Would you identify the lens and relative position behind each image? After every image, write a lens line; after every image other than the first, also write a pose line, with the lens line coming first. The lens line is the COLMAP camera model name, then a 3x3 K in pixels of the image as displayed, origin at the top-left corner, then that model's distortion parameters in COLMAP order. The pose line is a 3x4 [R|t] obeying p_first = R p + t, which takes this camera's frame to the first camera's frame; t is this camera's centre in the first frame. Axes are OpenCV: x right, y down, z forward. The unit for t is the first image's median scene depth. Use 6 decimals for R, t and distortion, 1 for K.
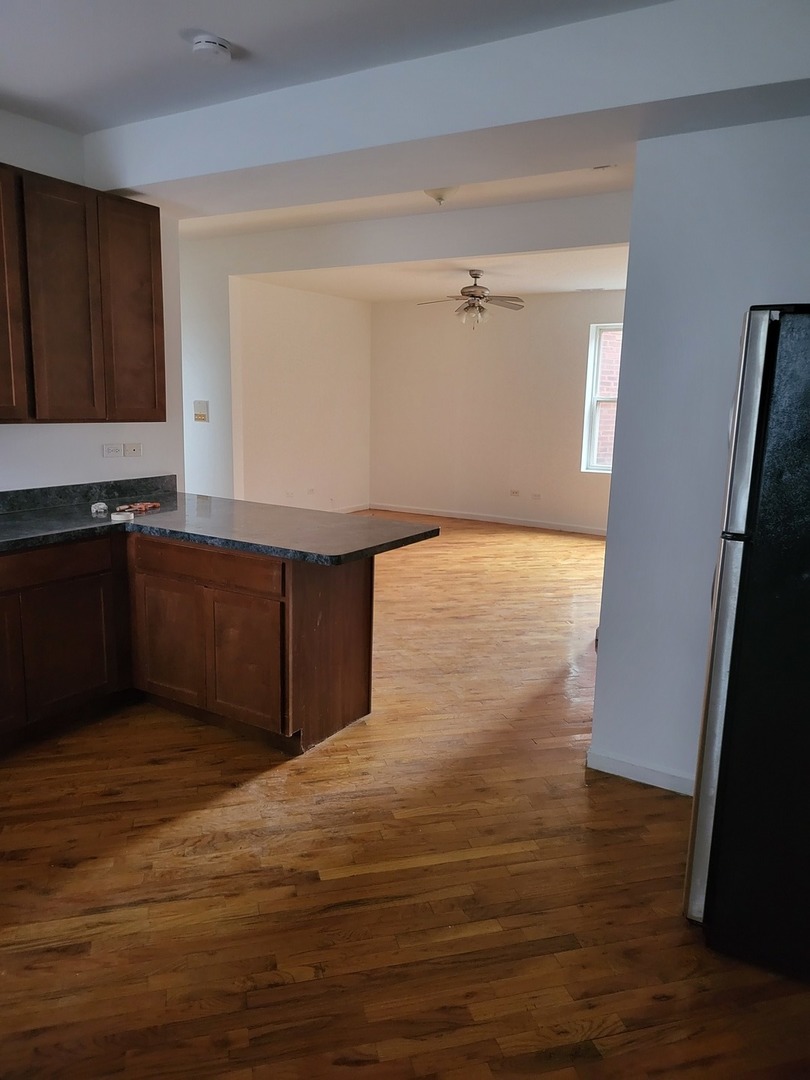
lens RADIAL K [[766.3, 0, 405.0], [0, 766.3, 540.0], [0, 0, 1]] dist [0.089335, -0.099404]
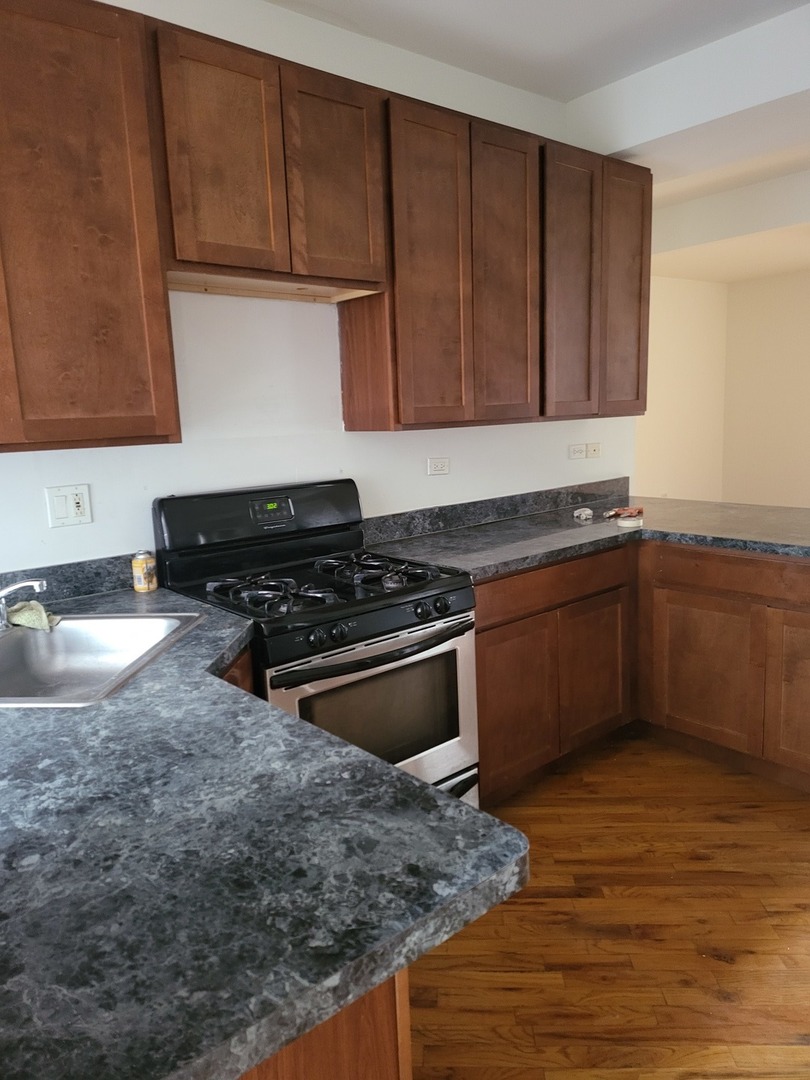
lens RADIAL K [[766.3, 0, 405.0], [0, 766.3, 540.0], [0, 0, 1]] dist [0.089335, -0.099404]
pose [[0.945300, -0.011853, -0.325985, -0.349312], [0.007707, 0.999872, -0.014008, -0.000438], [0.326110, 0.010730, 0.945271, 0.101368]]
